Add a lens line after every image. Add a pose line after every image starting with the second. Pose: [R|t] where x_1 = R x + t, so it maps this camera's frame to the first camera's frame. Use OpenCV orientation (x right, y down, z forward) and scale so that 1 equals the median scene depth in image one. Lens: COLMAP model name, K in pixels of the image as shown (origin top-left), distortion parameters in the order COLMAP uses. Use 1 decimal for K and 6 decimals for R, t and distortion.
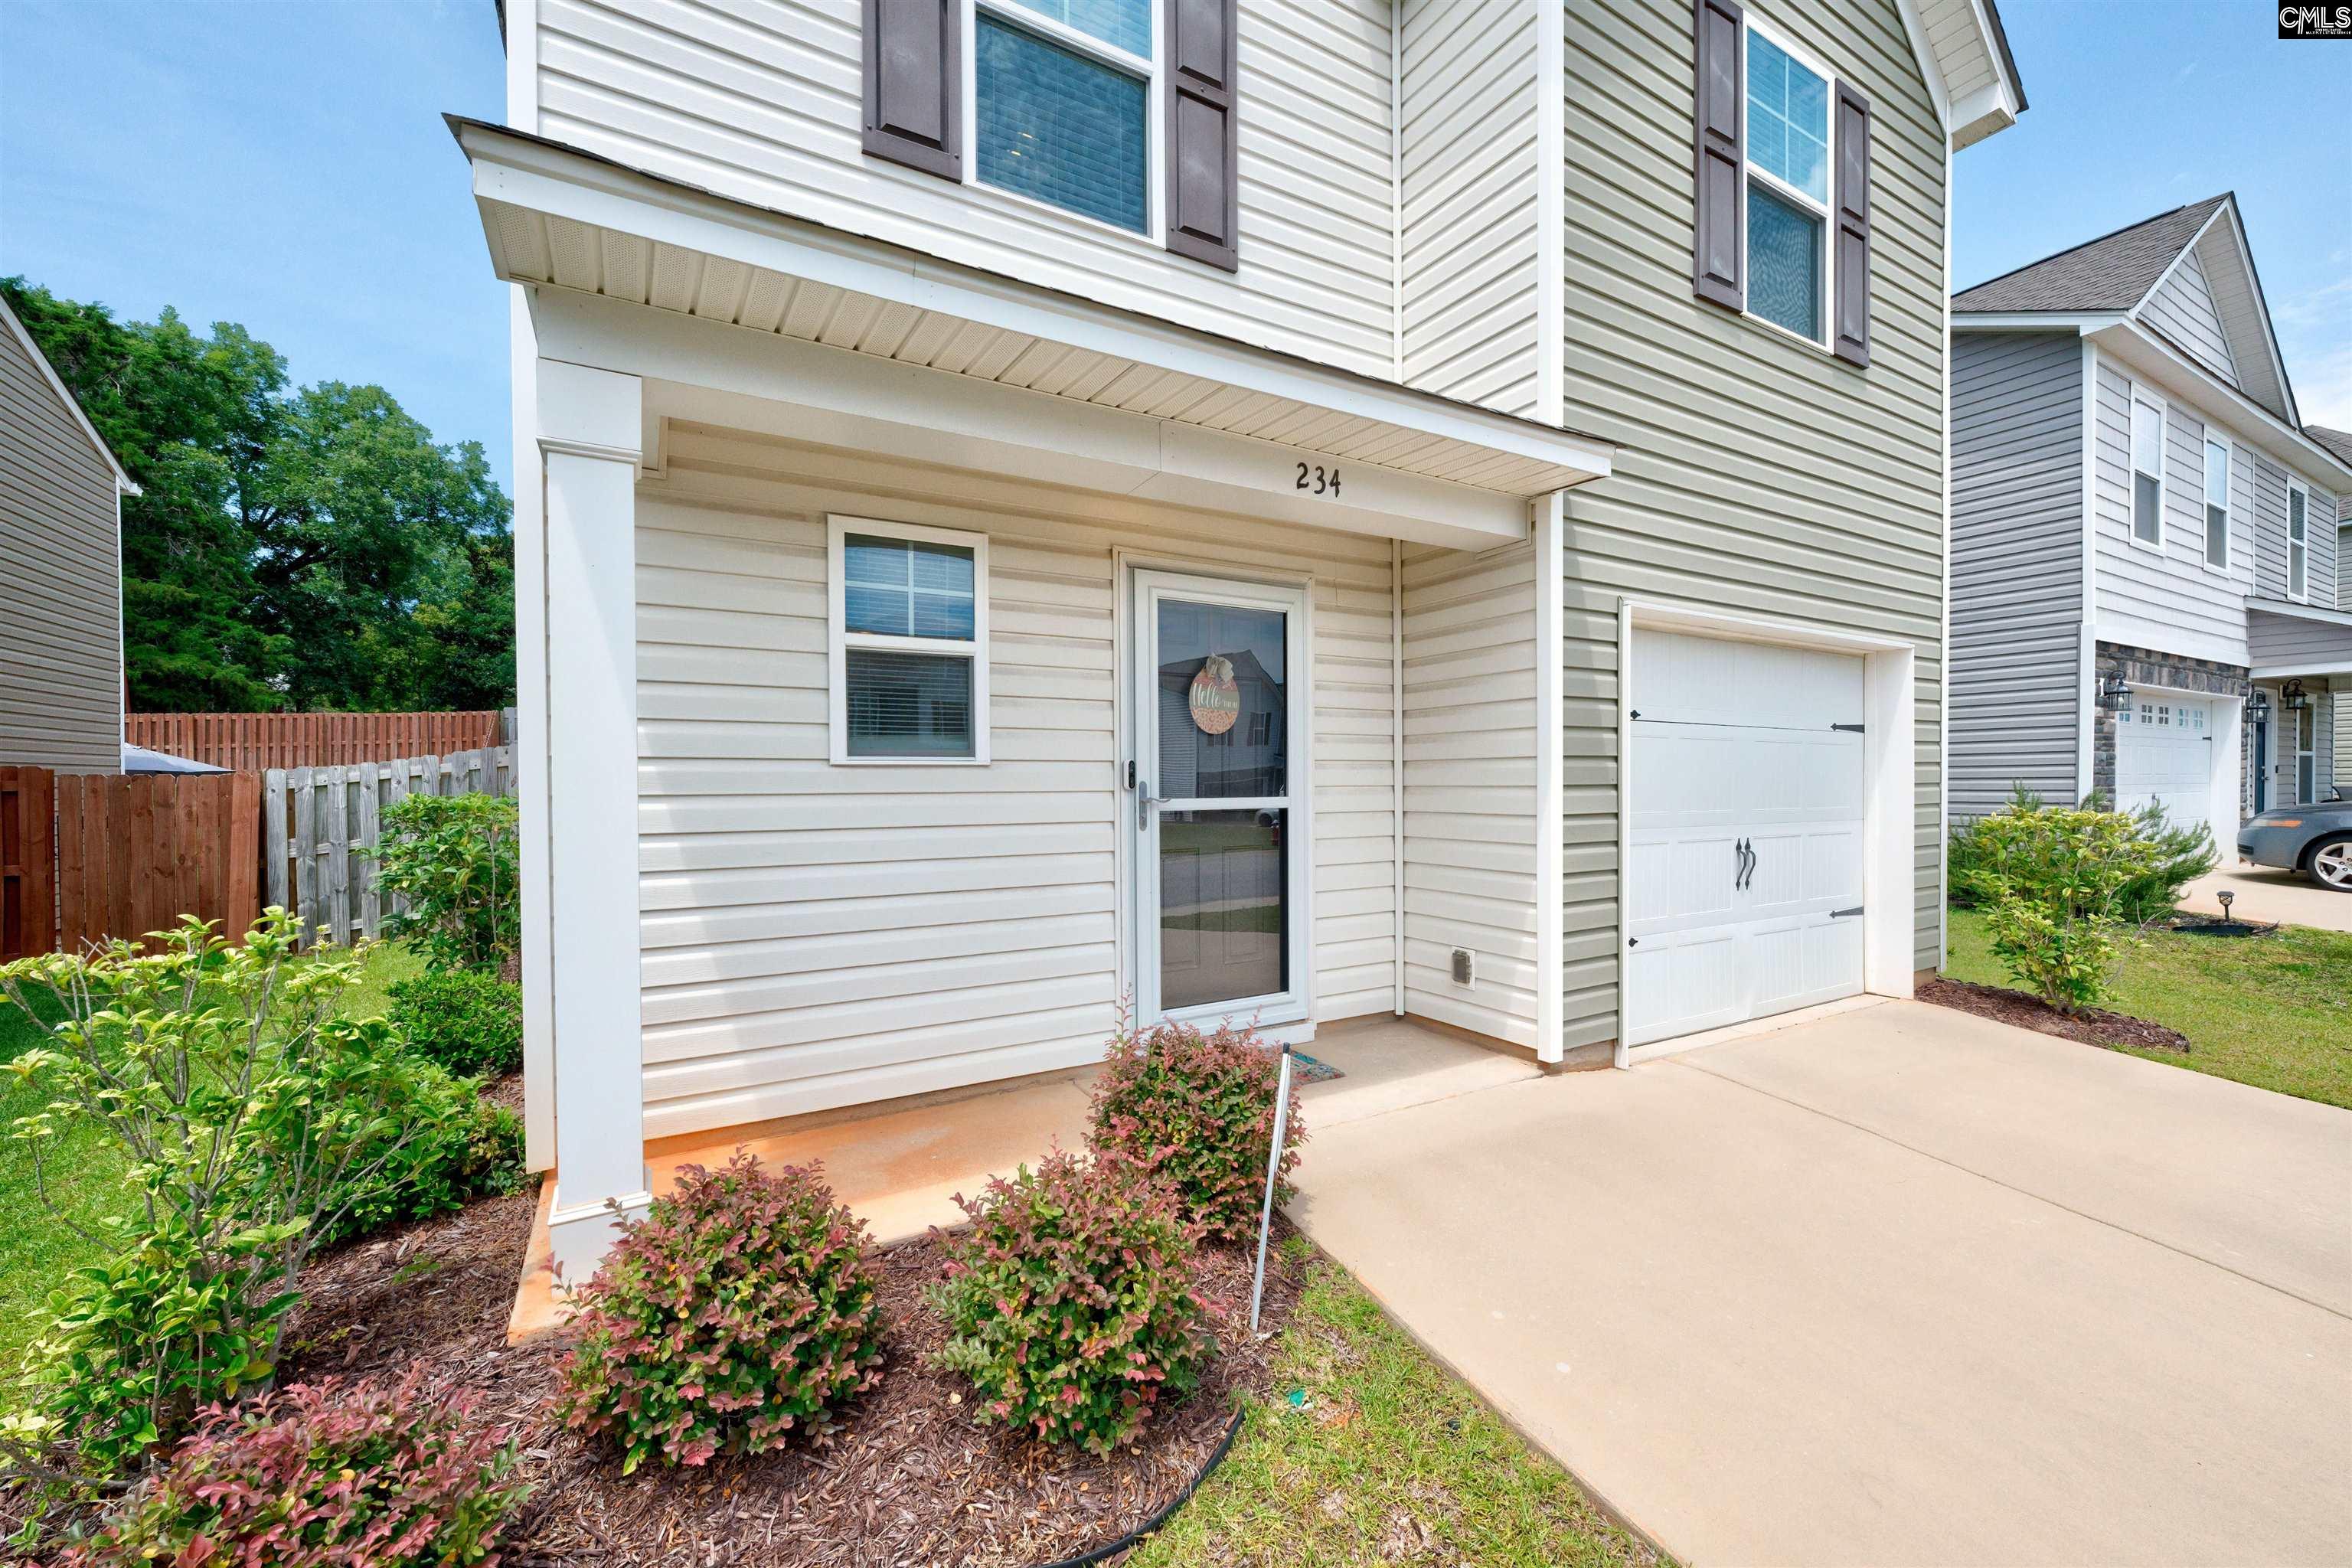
lens RADIAL K [[947.2, 0, 1168.4], [0, 947.2, 792.4], [0, 0, 1]] dist [-0.000719, 0.000058]
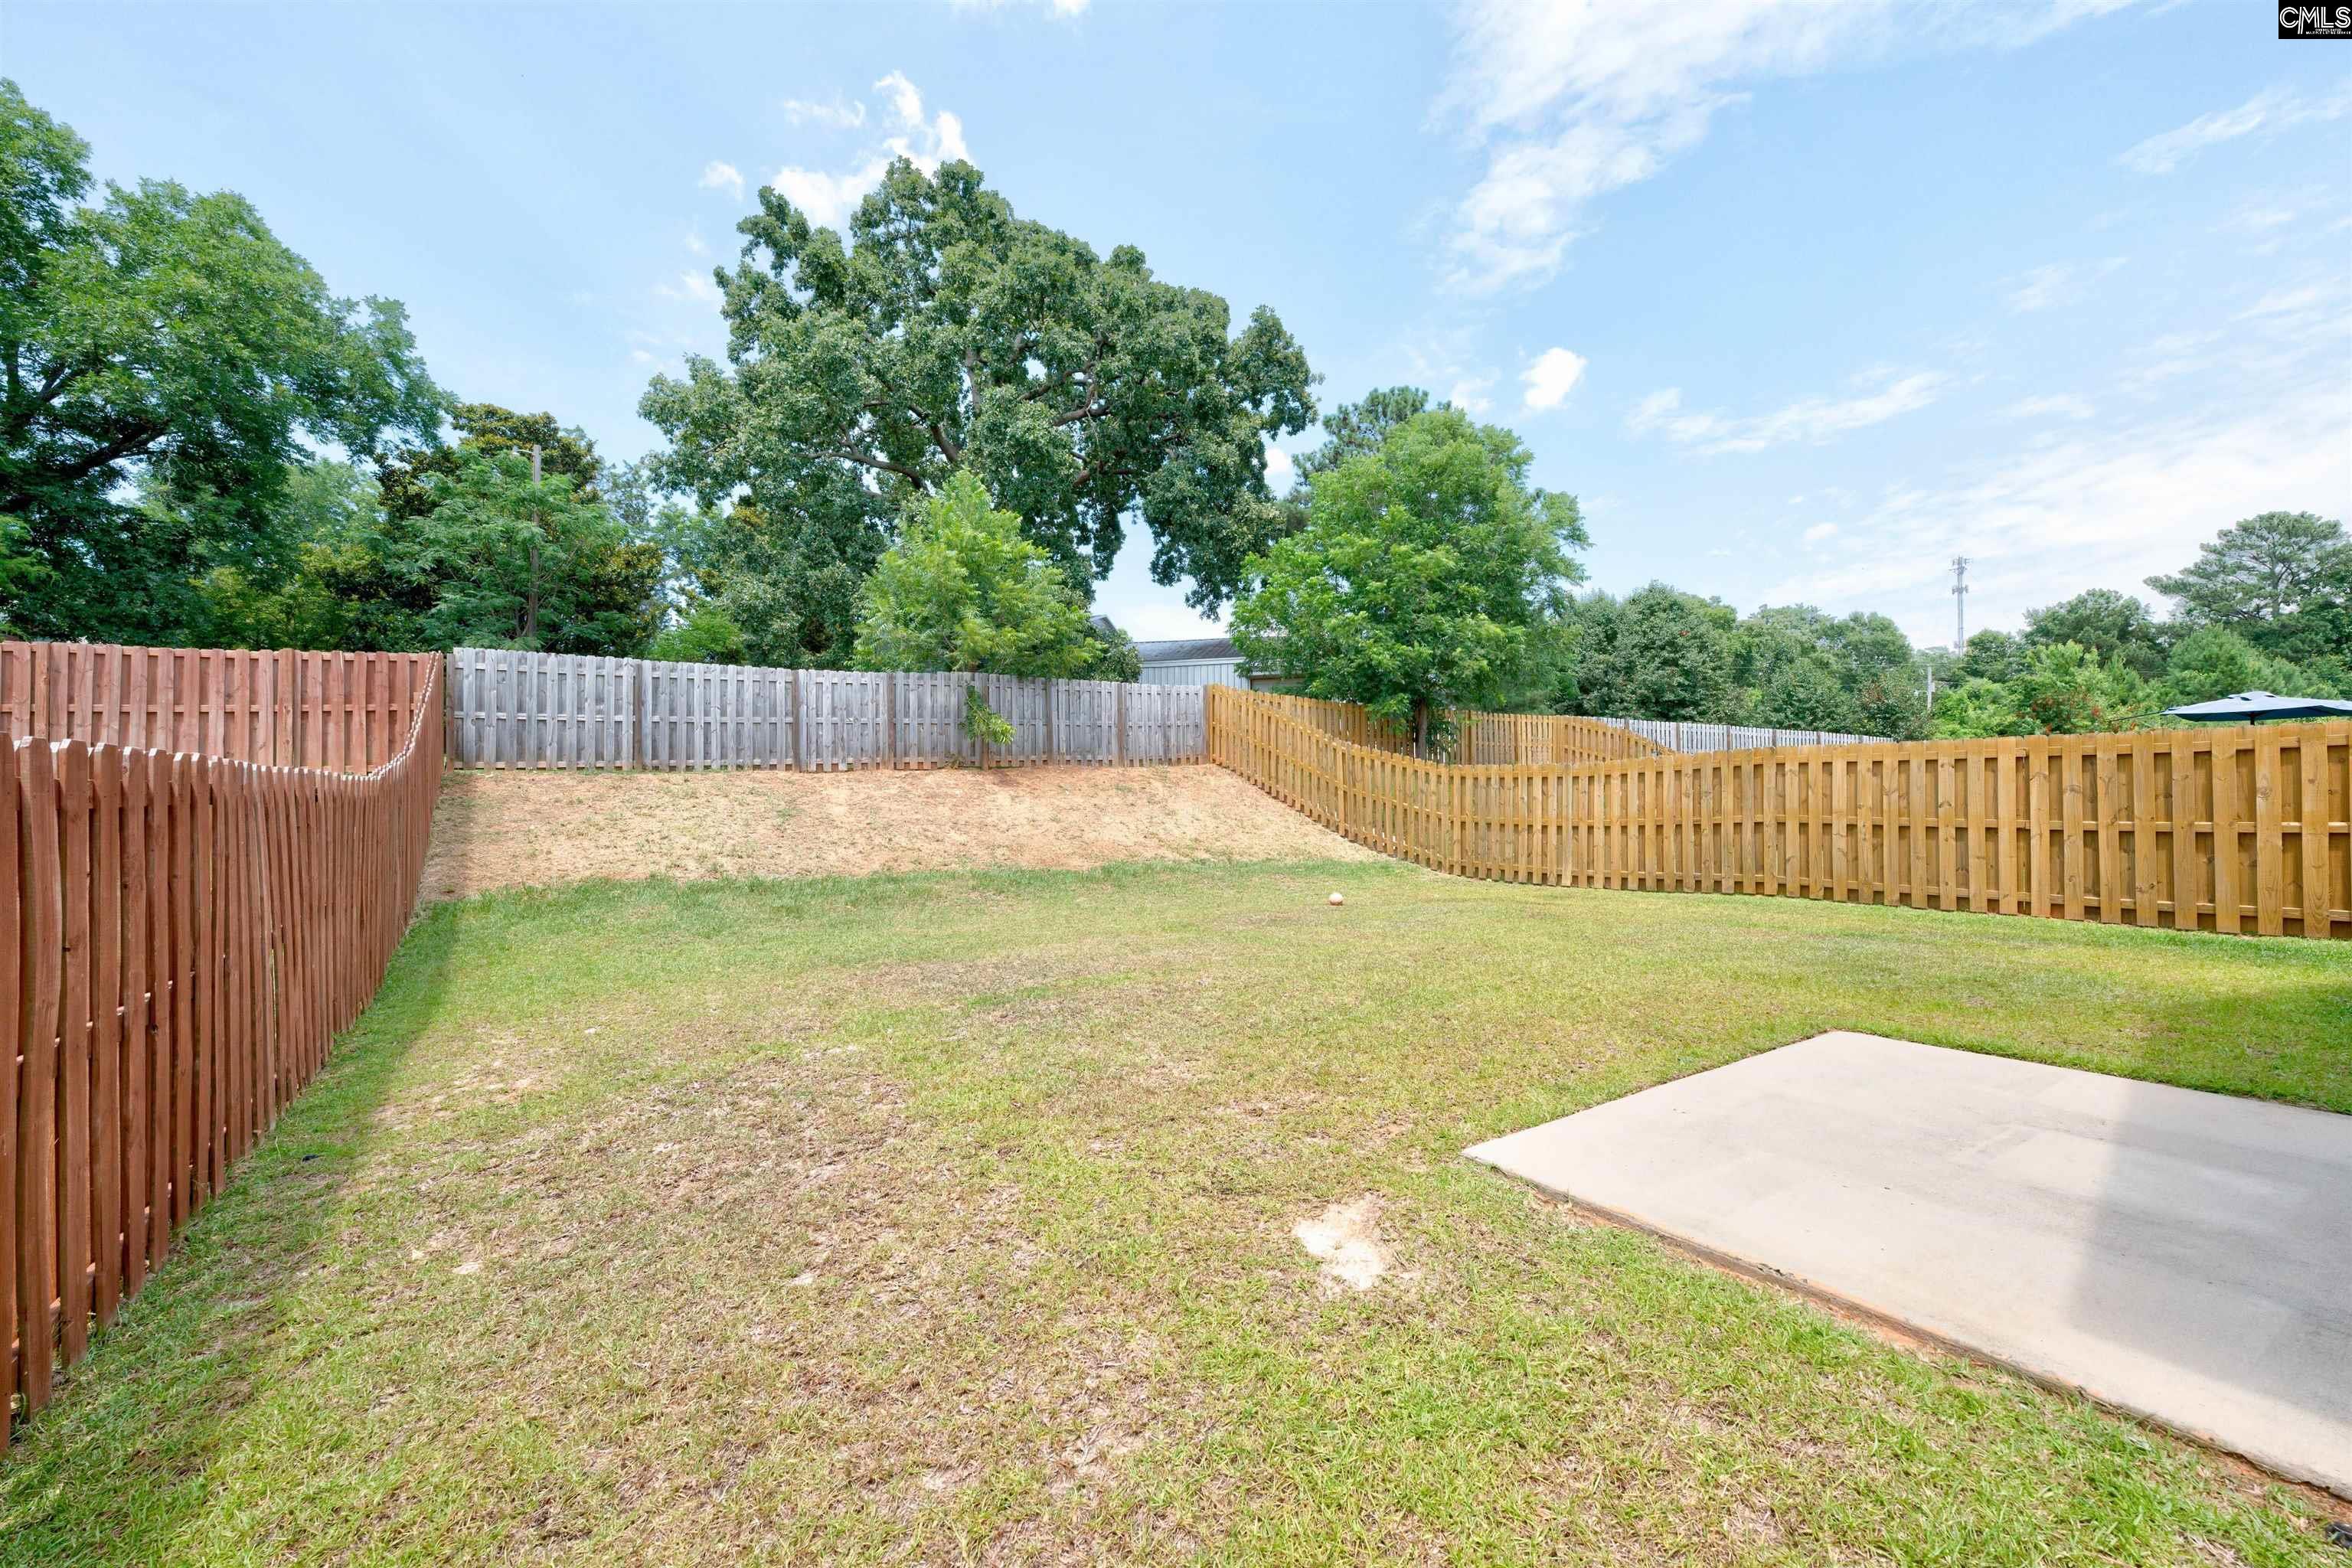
lens RADIAL K [[962.9, 0, 1176.0], [0, 962.9, 784.0], [0, 0, 1]] dist [0.010341, 0.000199]
pose [[0.998289, 0.004549, 0.058303, -1.964817], [-0.002911, 0.999600, -0.028139, -0.011645], [-0.058408, 0.027921, 0.997902, 2.619334]]
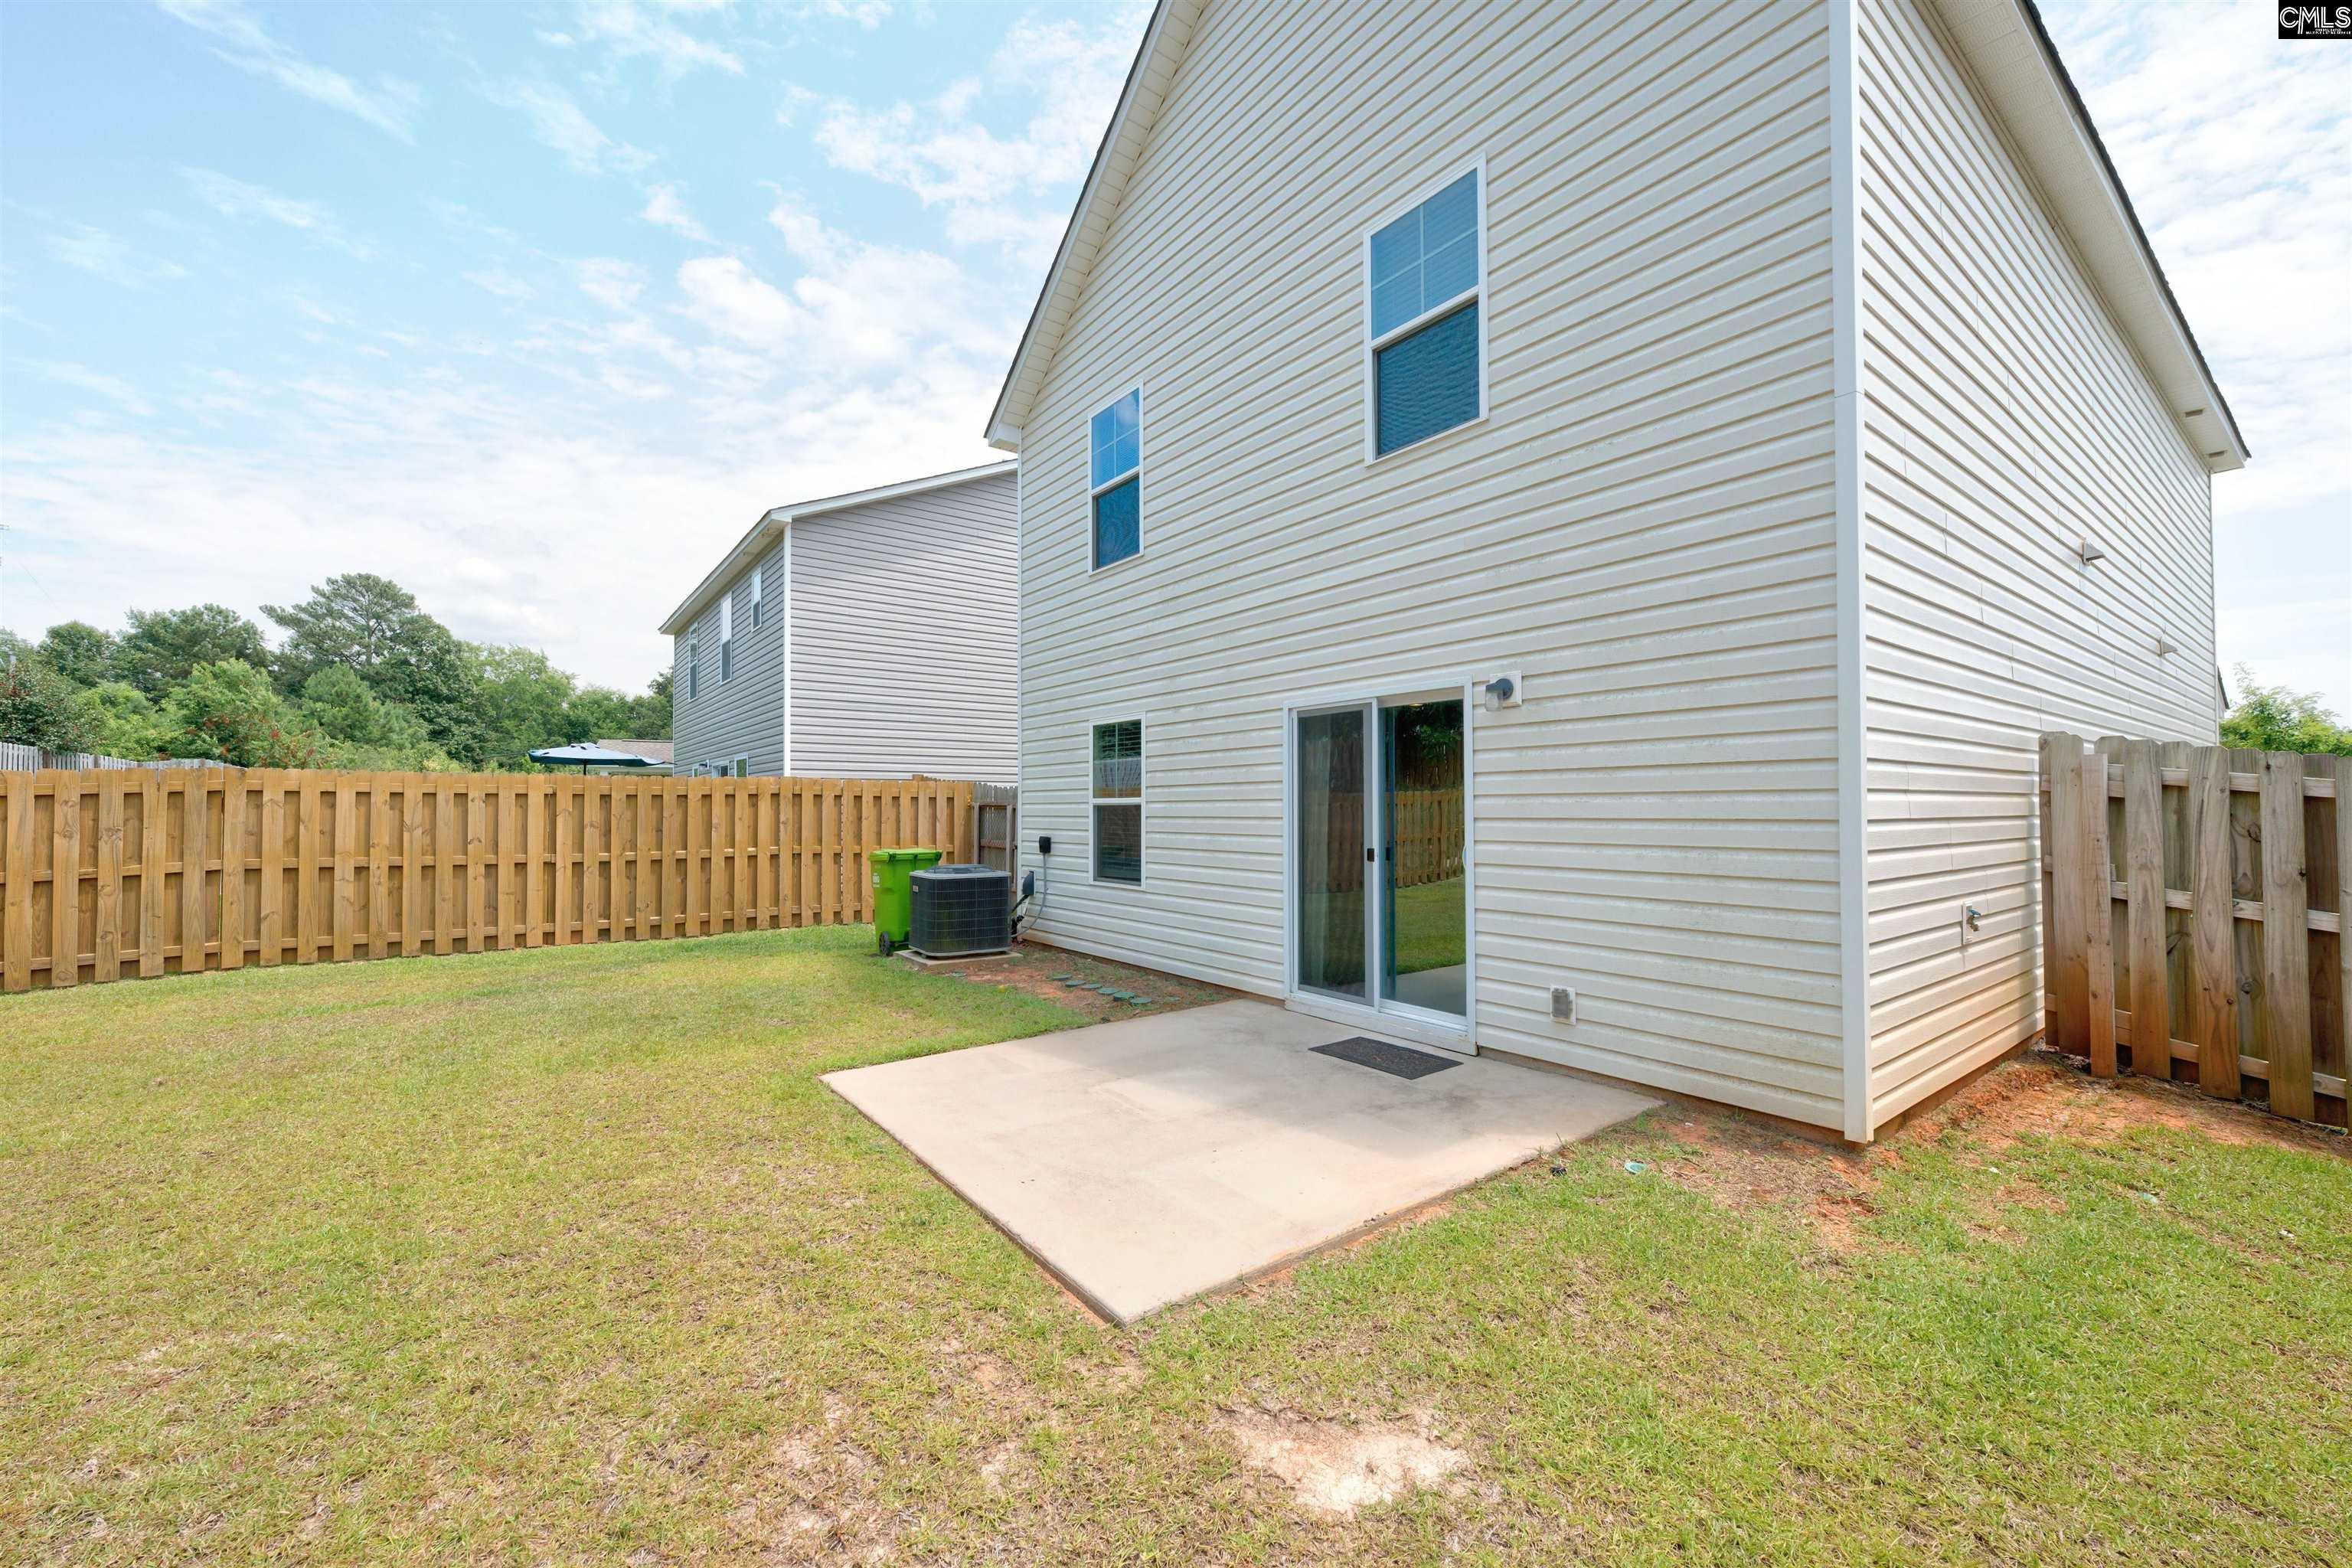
lens RADIAL K [[947.2, 0, 1168.4], [0, 947.2, 792.4], [0, 0, 1]] dist [-0.000719, 0.000058]
pose [[-0.135348, 0.026792, 0.990436, -4.191125], [0.014756, 0.999578, -0.025023, -0.331274], [-0.990688, 0.011228, -0.135686, 8.073232]]
